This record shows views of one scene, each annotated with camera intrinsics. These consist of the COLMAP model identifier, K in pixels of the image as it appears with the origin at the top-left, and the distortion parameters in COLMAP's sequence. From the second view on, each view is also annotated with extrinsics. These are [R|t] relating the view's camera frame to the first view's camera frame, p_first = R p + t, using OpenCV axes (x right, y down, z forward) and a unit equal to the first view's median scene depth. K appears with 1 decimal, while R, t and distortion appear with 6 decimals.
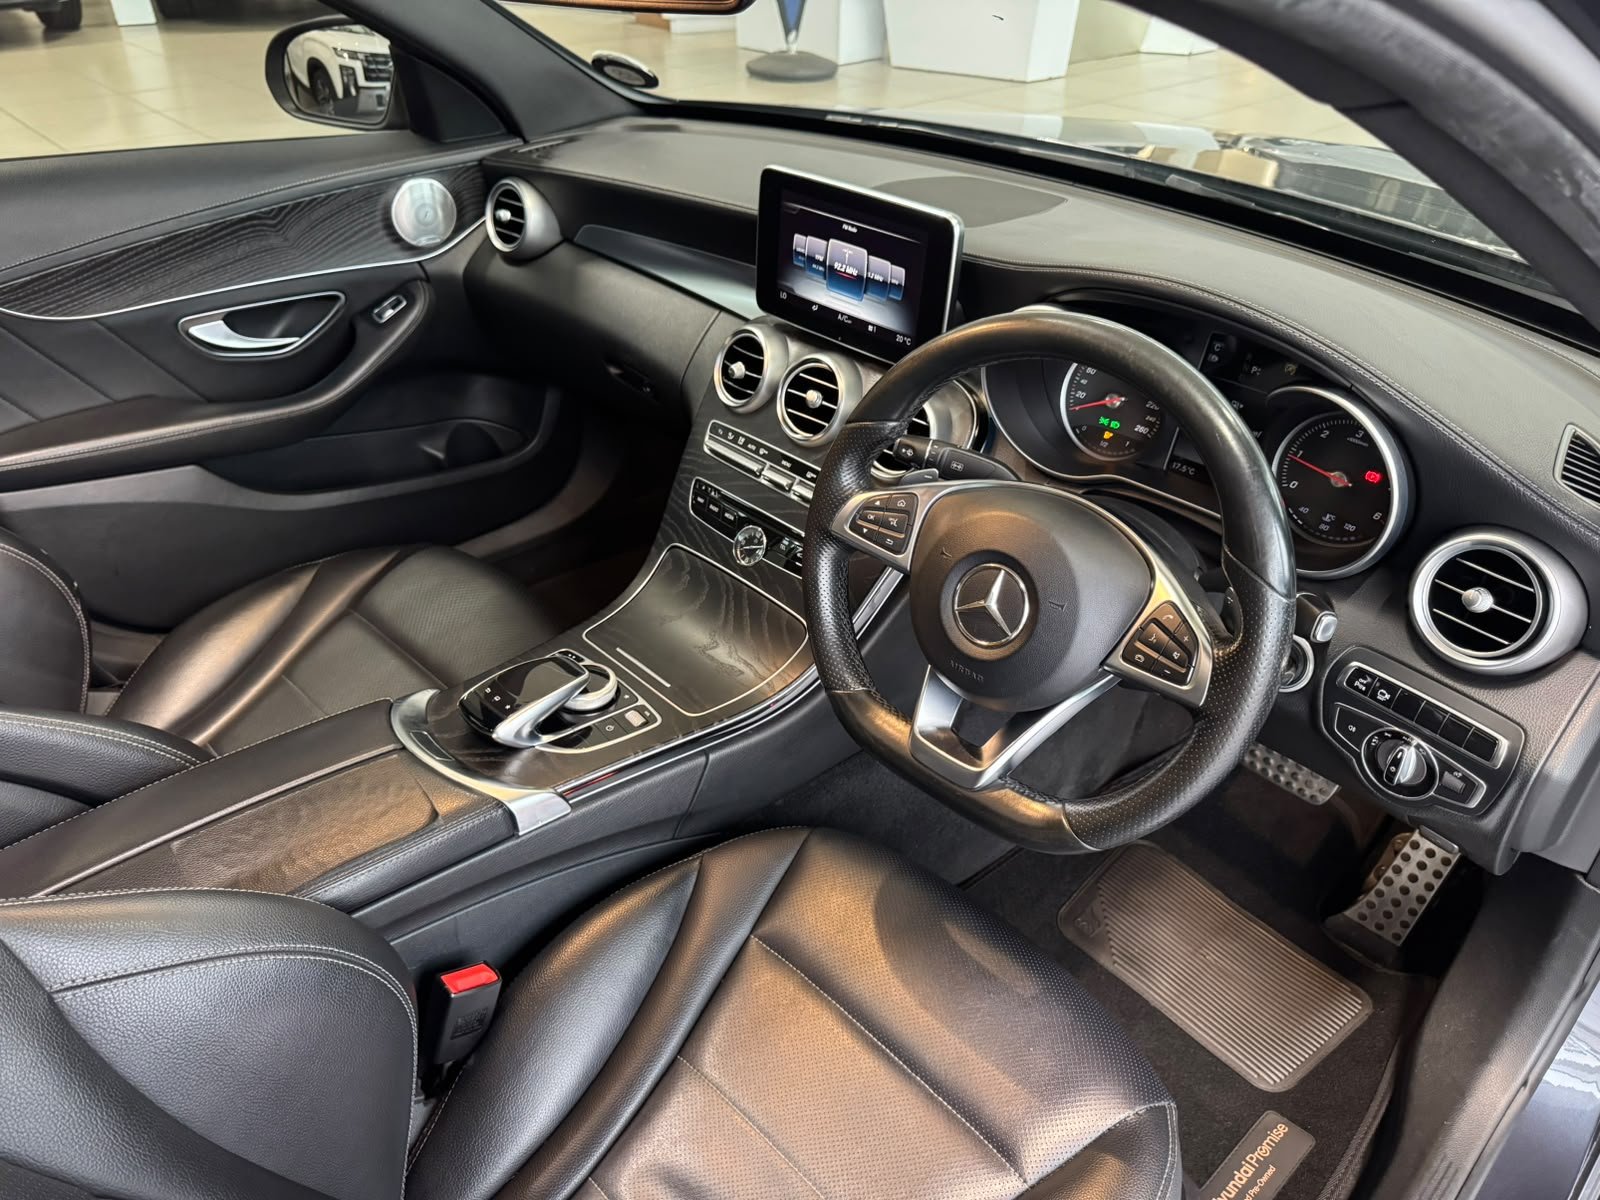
lens RADIAL K [[1160.6, 0, 800.0], [0, 1160.6, 600.0], [0, 0, 1]] dist [0.103416, -0.098471]
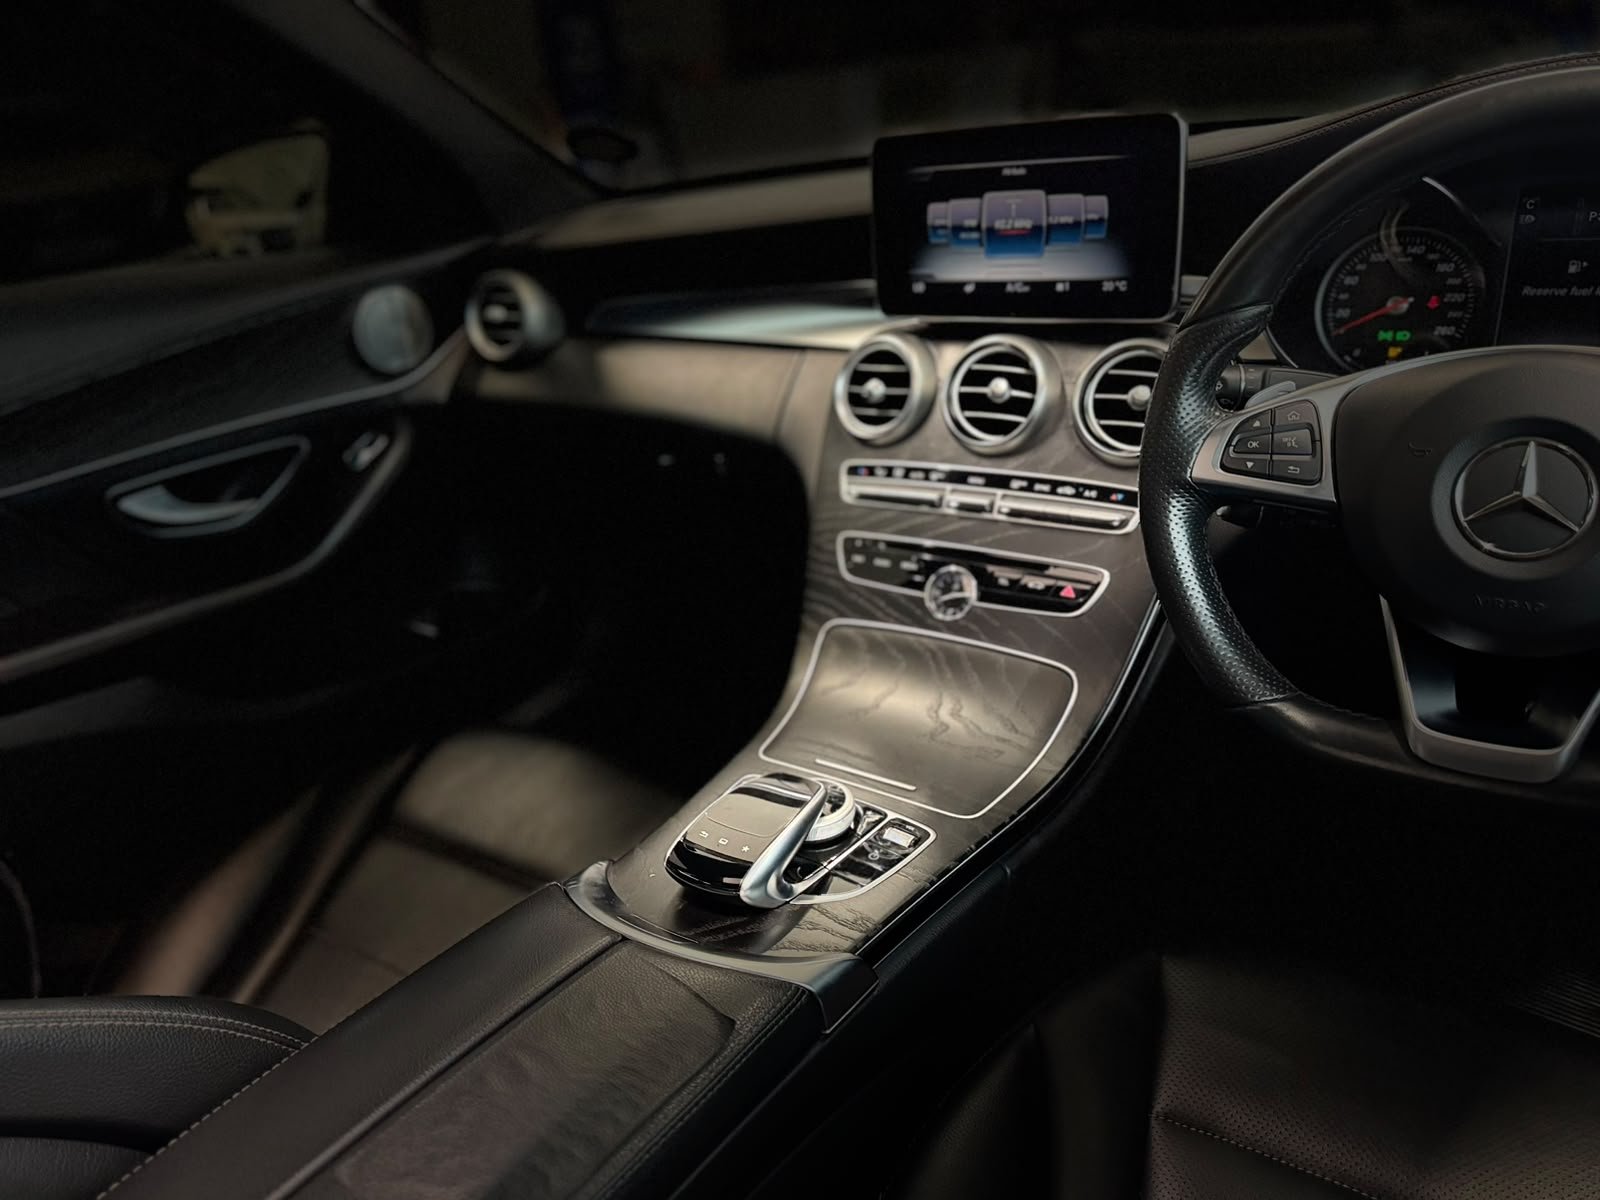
lens RADIAL K [[1160.6, 0, 800.0], [0, 1160.6, 600.0], [0, 0, 1]] dist [0.103416, -0.098471]
pose [[0.973095, -0.187432, 0.134000, -0.242995], [0.208021, 0.964752, -0.161187, 0.060919], [-0.099065, 0.184725, 0.977785, 0.257178]]
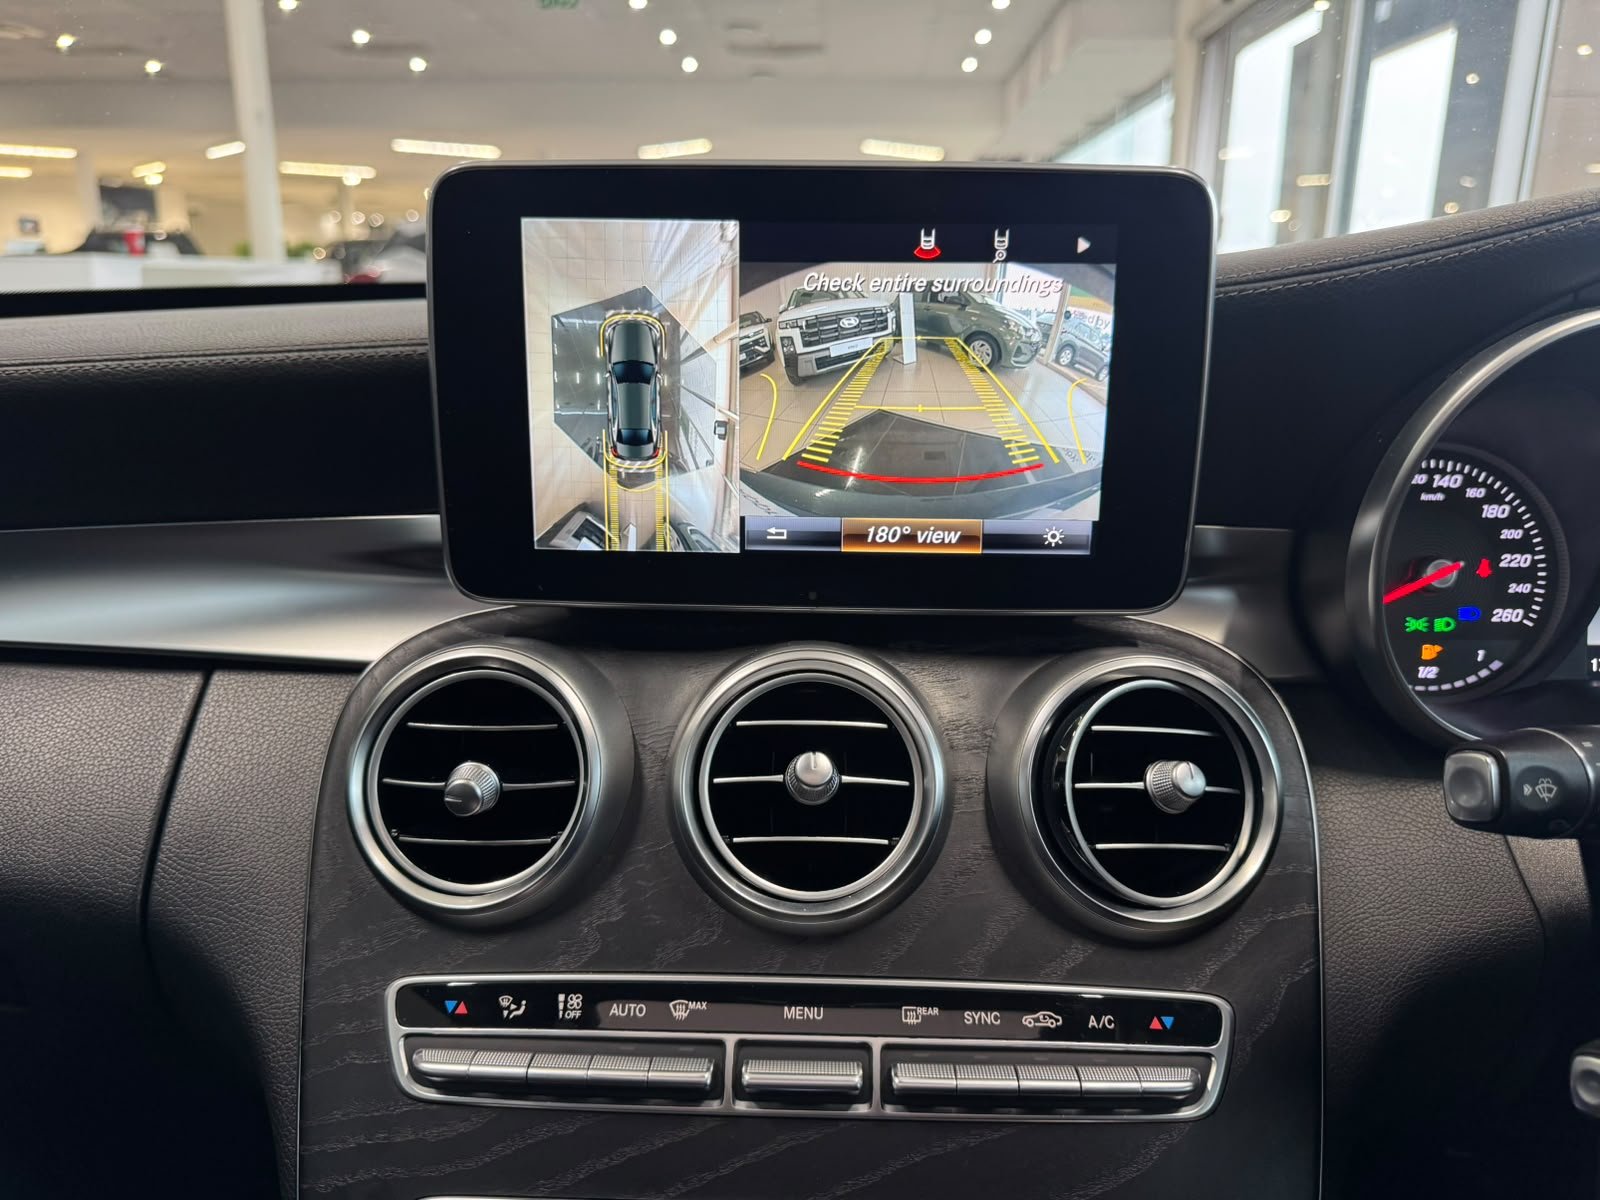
lens RADIAL K [[1160.6, 0, 800.0], [0, 1160.6, 600.0], [0, 0, 1]] dist [0.103416, -0.098471]
pose [[0.713404, -0.193222, 0.673588, -0.195835], [0.387568, 0.909630, -0.149546, -0.167334], [-0.583820, 0.367747, 0.723820, 0.726203]]
